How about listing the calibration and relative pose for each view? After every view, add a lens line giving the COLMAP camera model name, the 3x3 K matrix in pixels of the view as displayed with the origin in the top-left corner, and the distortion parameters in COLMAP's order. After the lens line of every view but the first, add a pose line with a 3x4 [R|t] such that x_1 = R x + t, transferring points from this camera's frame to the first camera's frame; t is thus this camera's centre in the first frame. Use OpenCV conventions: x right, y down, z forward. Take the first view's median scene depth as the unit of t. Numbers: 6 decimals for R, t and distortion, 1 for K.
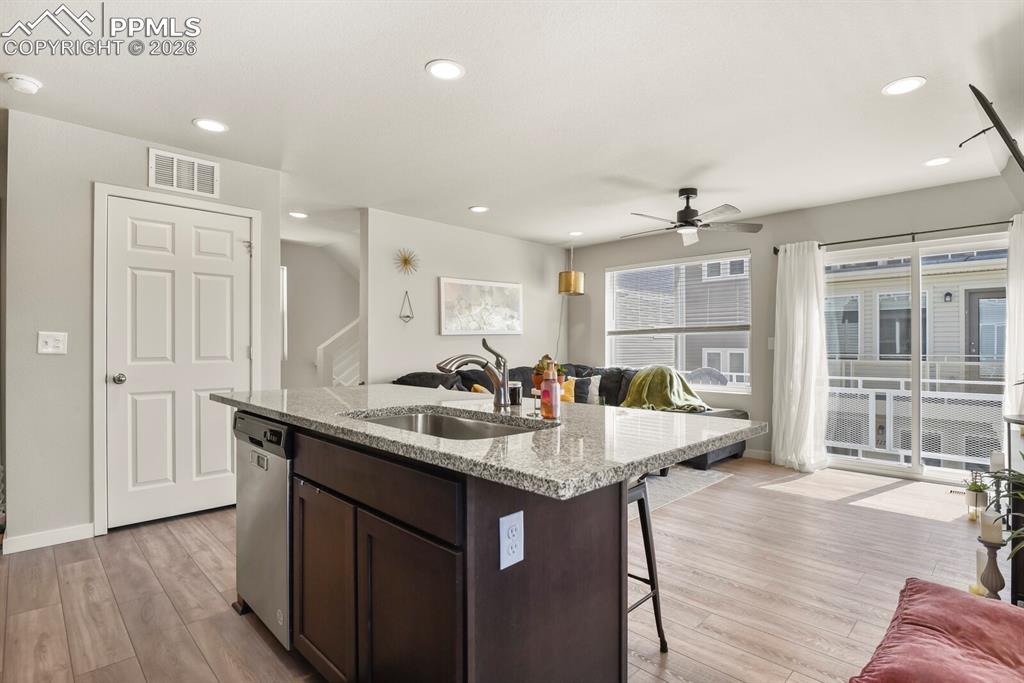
lens RADIAL K [[500.8, 0, 518.0], [0, 500.8, 343.0], [0, 0, 1]] dist [-0.017951, -0.001254]
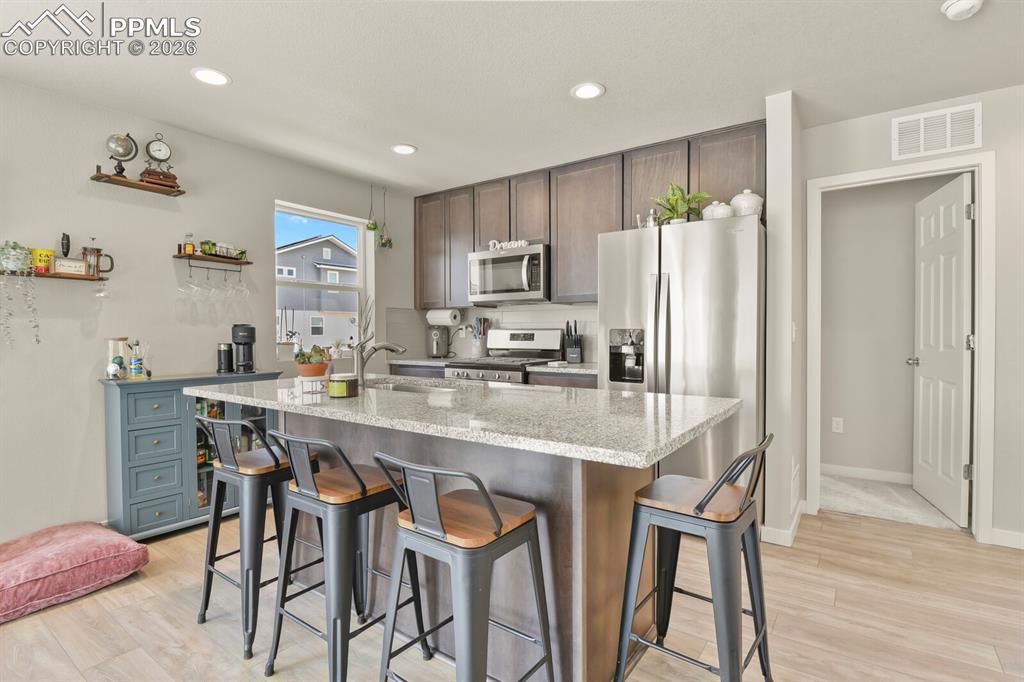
lens RADIAL K [[500.8, 0, 518.0], [0, 500.8, 342.5], [0, 0, 1]] dist [-0.017951, -0.001254]
pose [[-0.987965, 0.009802, -0.154369, -0.107646], [0.009097, 0.999945, 0.005273, 0.004897], [0.154412, 0.003805, -0.987999, 1.090501]]
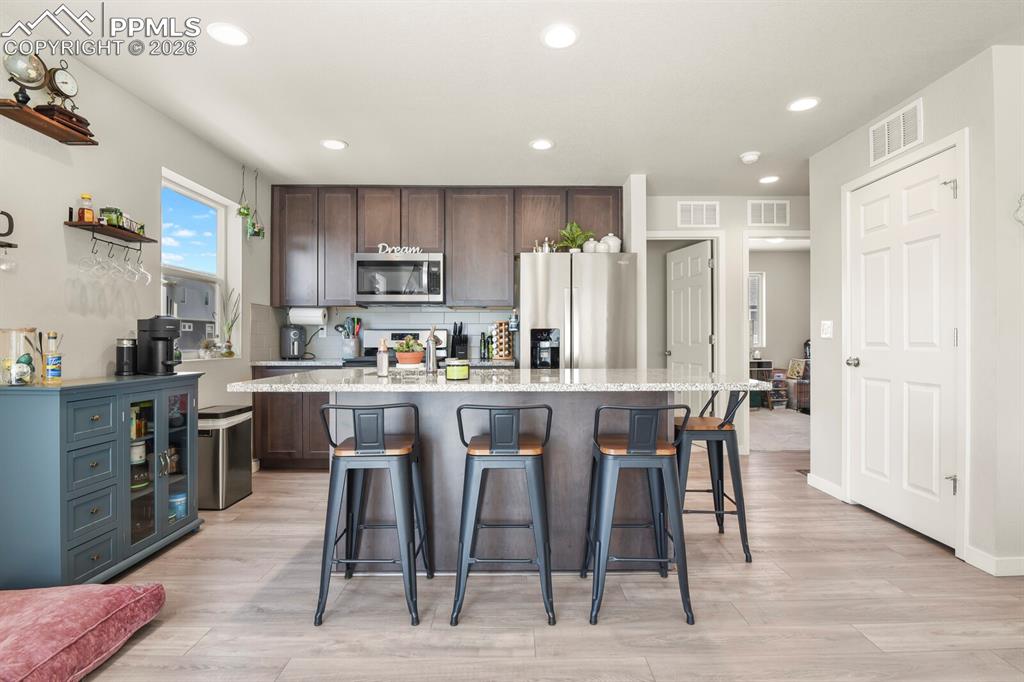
lens RADIAL K [[500.8, 0, 518.0], [0, 500.8, 342.5], [0, 0, 1]] dist [-0.017951, -0.001254]
pose [[-0.710888, 0.005925, -0.703280, 0.373803], [0.012019, 0.999921, -0.003725, 0.020733], [0.703202, -0.011101, -0.710903, 1.023113]]
